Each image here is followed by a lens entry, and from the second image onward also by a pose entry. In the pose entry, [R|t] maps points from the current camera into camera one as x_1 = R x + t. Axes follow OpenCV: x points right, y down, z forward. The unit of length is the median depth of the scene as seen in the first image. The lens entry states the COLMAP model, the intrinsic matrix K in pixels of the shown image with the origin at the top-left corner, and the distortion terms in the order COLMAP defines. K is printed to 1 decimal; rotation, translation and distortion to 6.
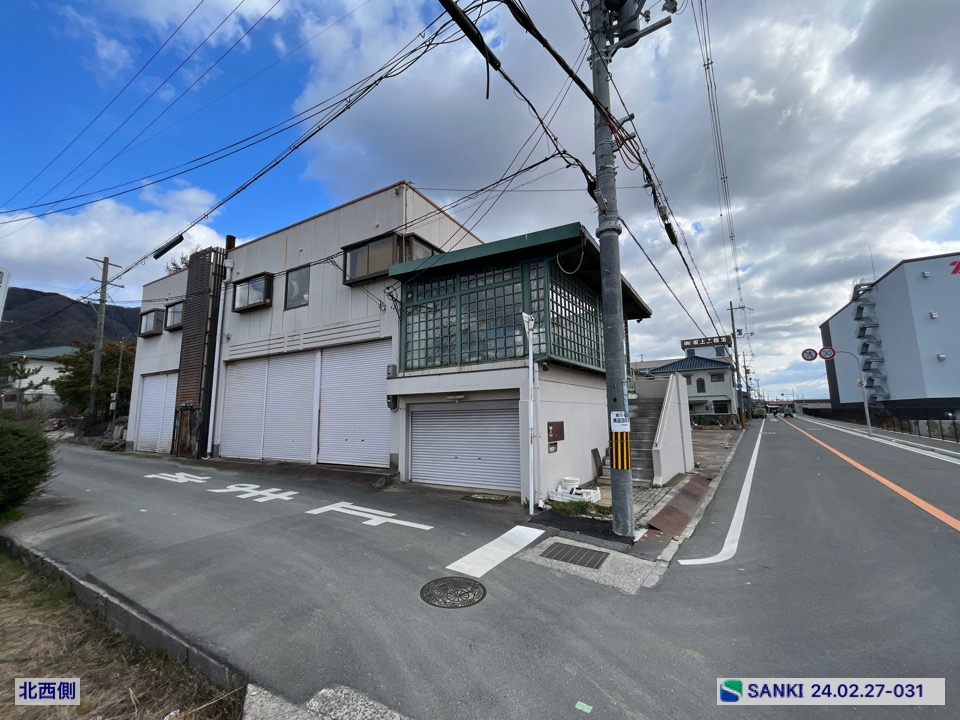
lens RADIAL K [[388.0, 0, 476.7], [0, 388.0, 360.9], [0, 0, 1]] dist [-0.002724, -0.000474]
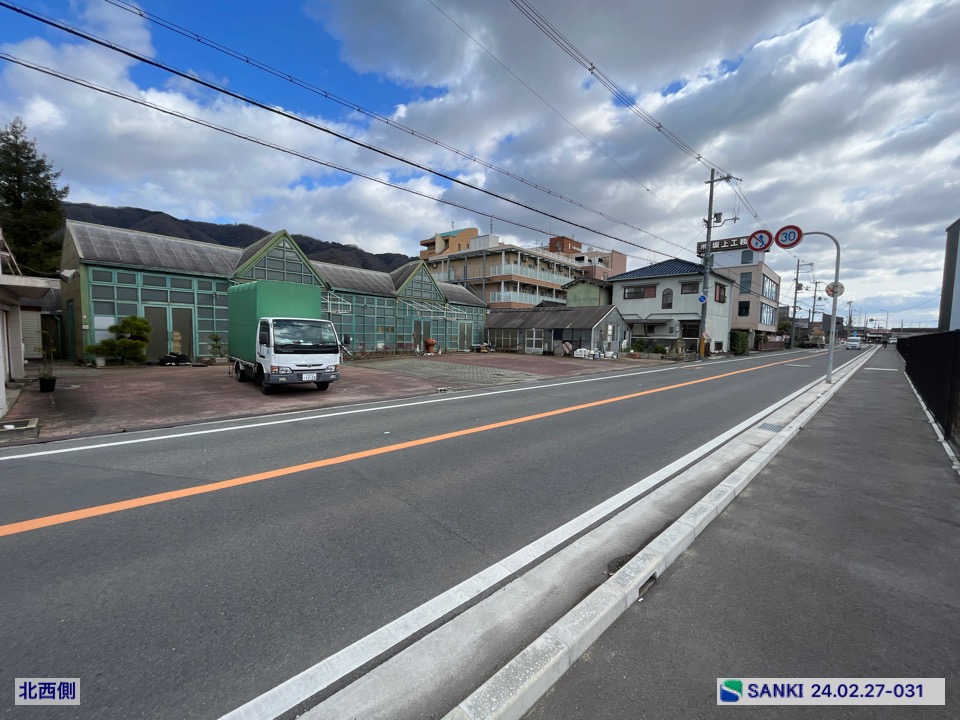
lens RADIAL K [[387.9, 0, 476.8], [0, 387.9, 359.9], [0, 0, 1]] dist [-0.003435, -0.000075]
pose [[0.984045, 0.046629, -0.171702, 0.825916], [-0.010205, 0.978250, 0.207179, 0.065681], [0.177628, -0.202121, 0.963118, 0.490195]]
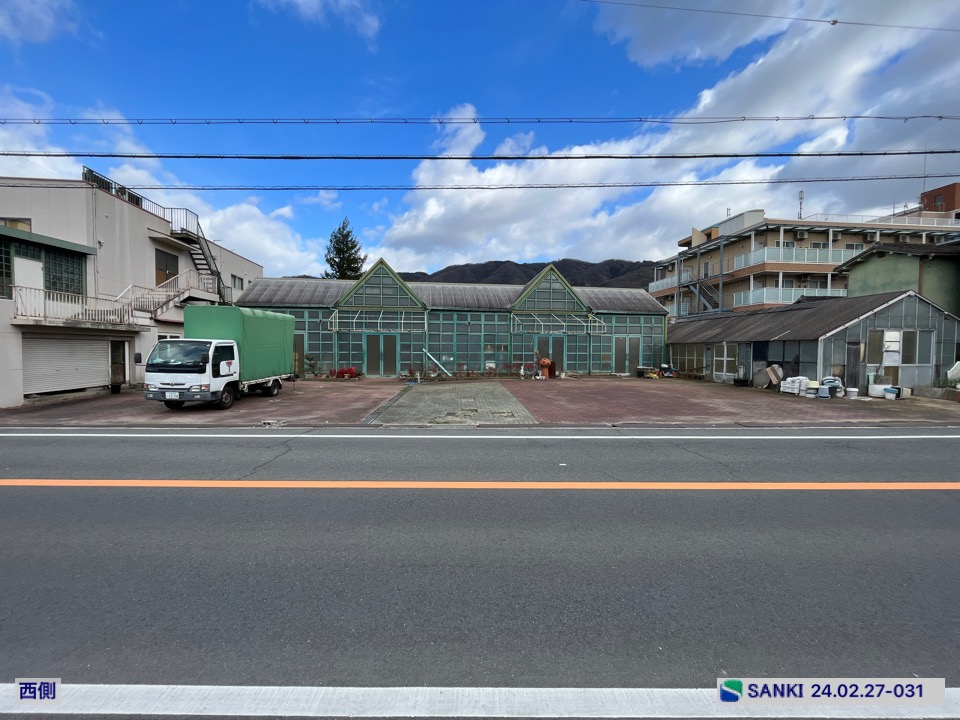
lens RADIAL K [[388.0, 0, 476.7], [0, 388.0, 360.9], [0, 0, 1]] dist [-0.002724, -0.000474]
pose [[0.592516, 0.043490, -0.804384, 1.195389], [0.098265, 0.987183, 0.125756, 0.124456], [0.799543, -0.153555, 0.580648, 0.979062]]
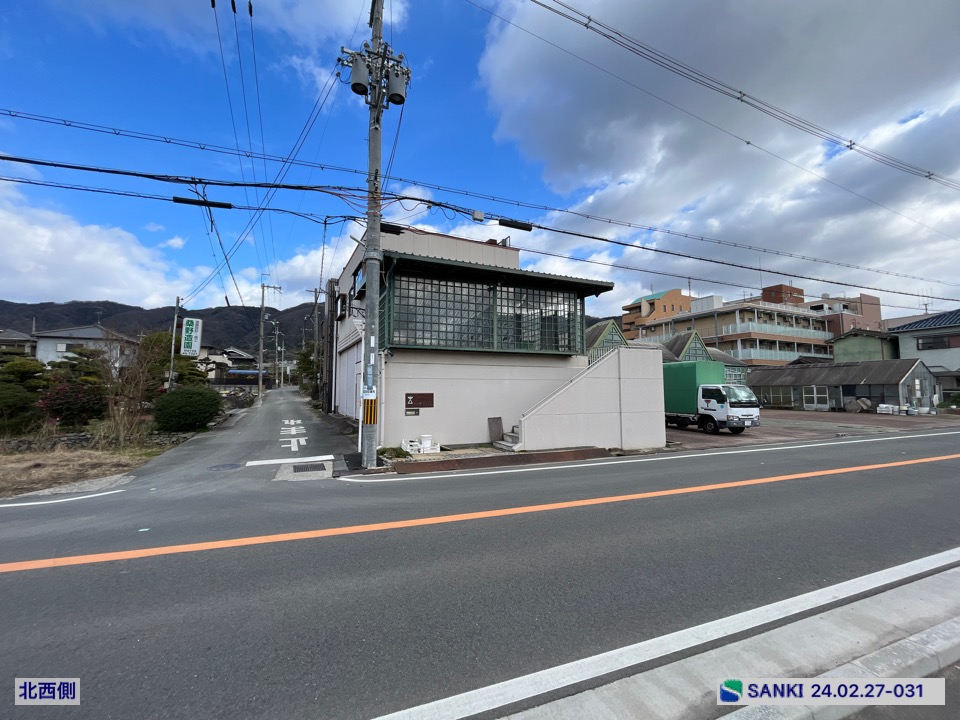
lens RADIAL K [[388.0, 0, 476.7], [0, 388.0, 360.9], [0, 0, 1]] dist [-0.002724, -0.000474]
pose [[0.839913, -0.030245, -0.541878, 0.482697], [0.066177, 0.996703, 0.046943, -0.001750], [0.538672, -0.075288, 0.839145, -0.003529]]
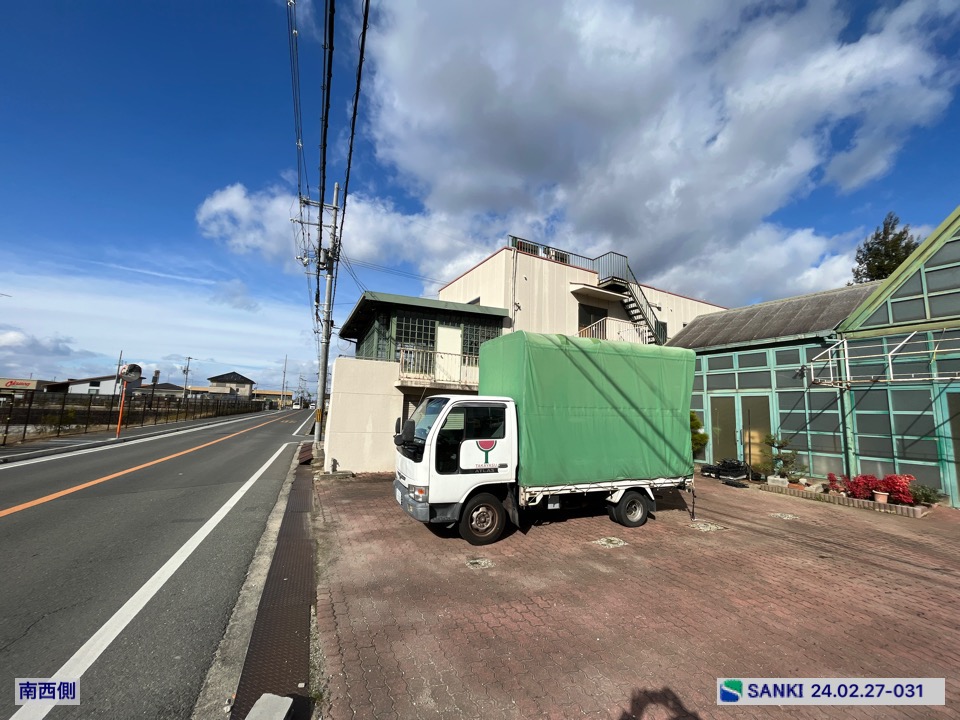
lens RADIAL K [[388.0, 0, 476.7], [0, 388.0, 360.9], [0, 0, 1]] dist [-0.002724, -0.000474]
pose [[-0.523915, -0.116520, -0.843763, 0.746477], [0.091692, 0.977127, -0.191871, 0.159053], [0.846821, -0.177891, -0.501248, 1.163448]]
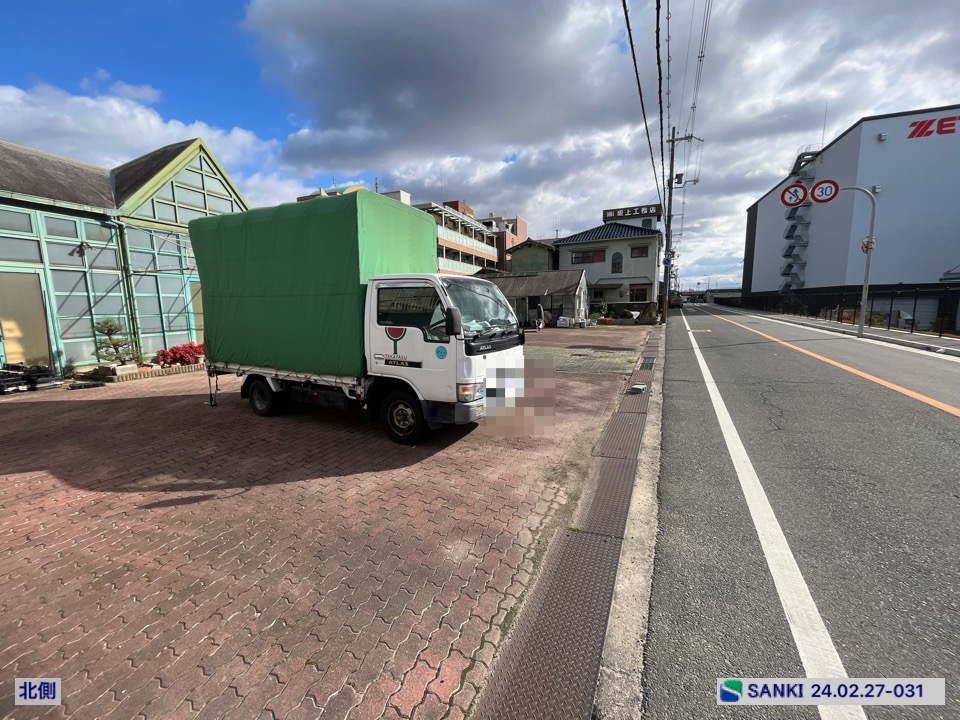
lens RADIAL K [[388.0, 0, 476.7], [0, 388.0, 360.9], [0, 0, 1]] dist [-0.002724, -0.000474]
pose [[0.985963, -0.027638, 0.164658, 0.455225], [-0.018769, 0.961606, 0.273790, 0.106337], [-0.165903, -0.273037, 0.947590, 0.714979]]
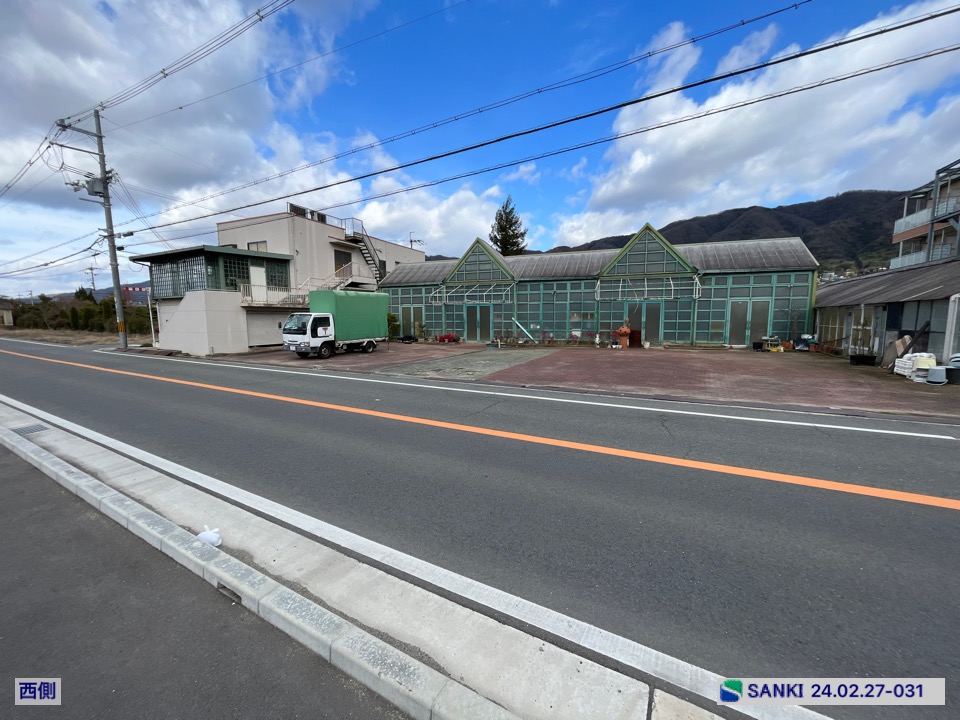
lens RADIAL K [[388.0, 0, 476.7], [0, 388.0, 360.9], [0, 0, 1]] dist [-0.002724, -0.000474]
pose [[0.105711, 0.124465, -0.986577, 1.420959], [0.142040, 0.980072, 0.138864, 0.163181], [0.984200, -0.154813, 0.085926, 1.272782]]
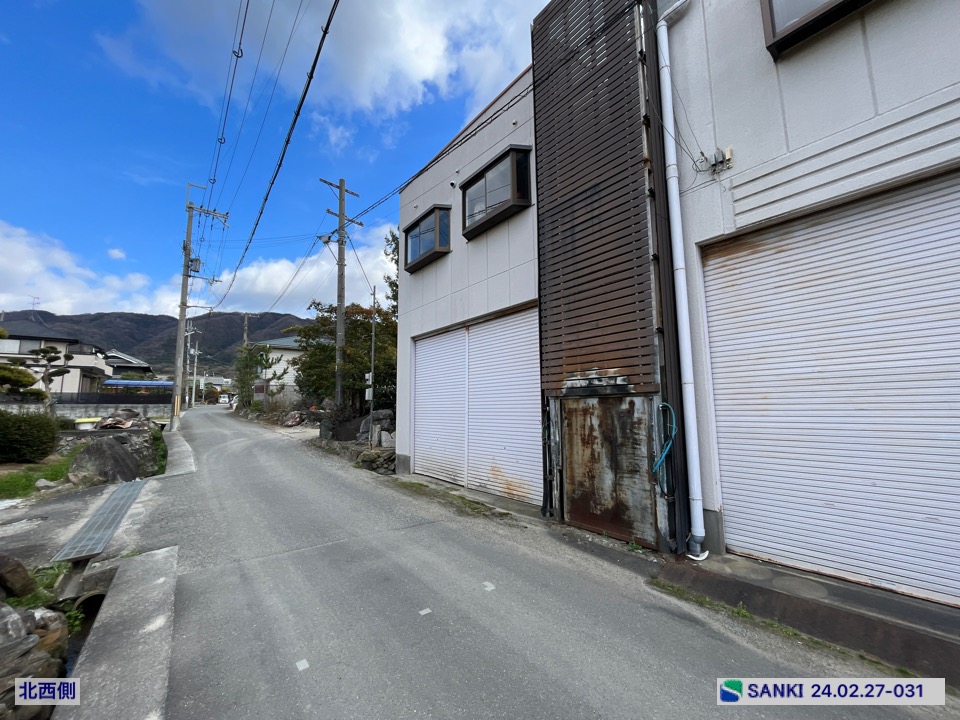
lens RADIAL K [[388.0, 0, 476.7], [0, 388.0, 360.9], [0, 0, 1]] dist [-0.002724, -0.000474]
pose [[0.926840, -0.041435, -0.373163, -0.523218], [0.049372, 0.998712, 0.011733, 0.062104], [0.372197, -0.029298, 0.927691, 0.468877]]
